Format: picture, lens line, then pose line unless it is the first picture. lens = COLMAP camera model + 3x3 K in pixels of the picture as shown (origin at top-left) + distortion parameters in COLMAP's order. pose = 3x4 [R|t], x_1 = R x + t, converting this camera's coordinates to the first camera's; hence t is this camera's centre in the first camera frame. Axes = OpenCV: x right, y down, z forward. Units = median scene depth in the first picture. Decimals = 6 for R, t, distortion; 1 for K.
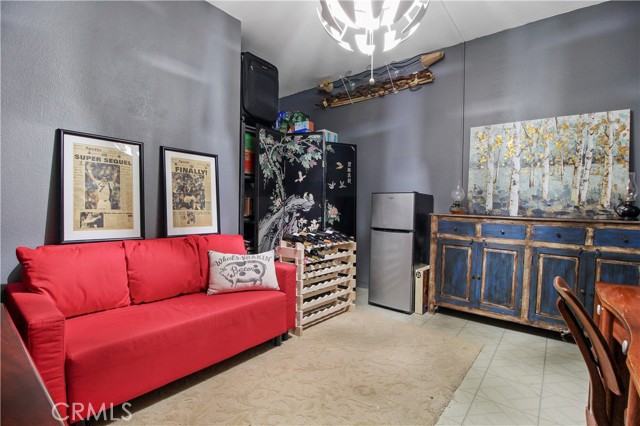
lens RADIAL K [[297.1, 0, 320.0], [0, 297.1, 213.0], [0, 0, 1]] dist [-0.001177, -0.000389]
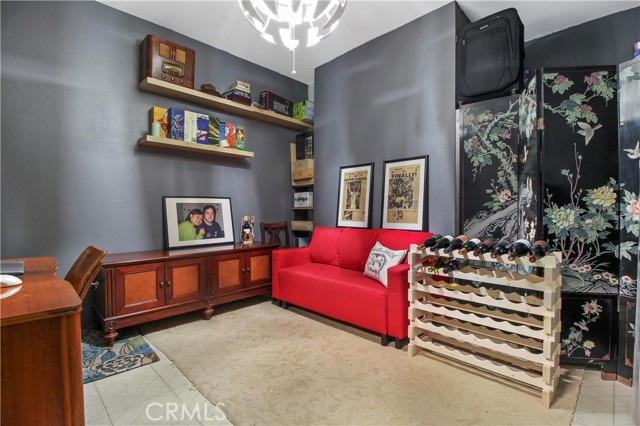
lens RADIAL K [[297.1, 0, 320.0], [0, 297.1, 213.0], [0, 0, 1]] dist [-0.001177, -0.000389]
pose [[-0.093798, -0.009804, -0.995543, 0.770642], [-0.016591, 0.999828, -0.008283, 0.022074], [0.995453, 0.015740, -0.093944, 0.791191]]
